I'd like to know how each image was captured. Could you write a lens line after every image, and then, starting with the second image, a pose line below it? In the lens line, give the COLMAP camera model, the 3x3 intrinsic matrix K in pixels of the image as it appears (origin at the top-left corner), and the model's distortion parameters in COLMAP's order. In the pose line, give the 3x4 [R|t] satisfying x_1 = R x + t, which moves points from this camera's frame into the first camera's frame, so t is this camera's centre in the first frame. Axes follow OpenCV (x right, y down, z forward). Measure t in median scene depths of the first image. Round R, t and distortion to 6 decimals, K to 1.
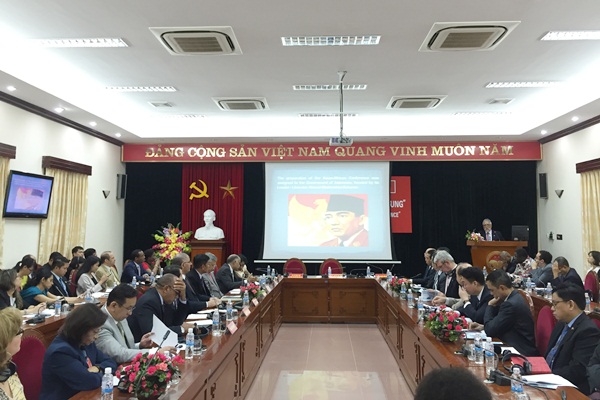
lens RADIAL K [[514.7, 0, 300.0], [0, 514.7, 200.0], [0, 0, 1]] dist [0.040007, -0.000758]
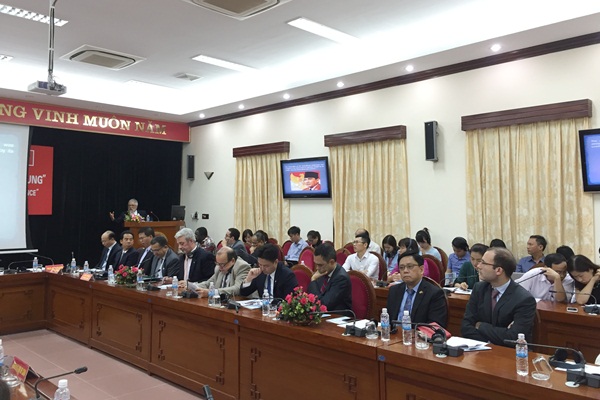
lens RADIAL K [[514.7, 0, 300.0], [0, 514.7, 200.0], [0, 0, 1]] dist [0.040007, -0.000758]
pose [[0.679616, 0.010415, 0.733494, -0.145186], [-0.033851, 0.999279, 0.017176, 0.013079], [-0.732787, -0.036503, 0.679479, 0.145320]]
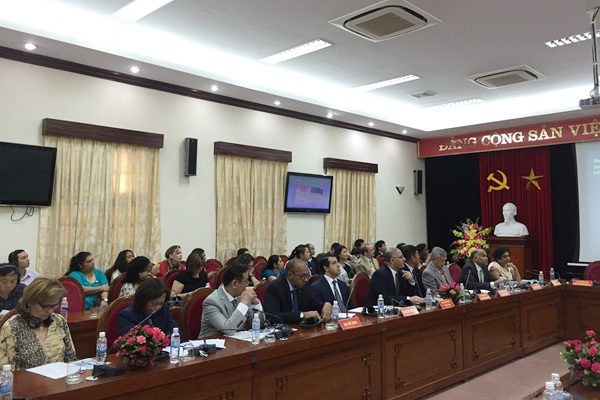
lens RADIAL K [[514.7, 0, 300.0], [0, 514.7, 200.0], [0, 0, 1]] dist [0.040007, -0.000758]
pose [[0.734565, -0.029767, -0.677885, 0.184044], [0.029624, 0.999492, -0.011789, 0.015063], [0.677891, -0.011422, 0.735073, 0.108047]]
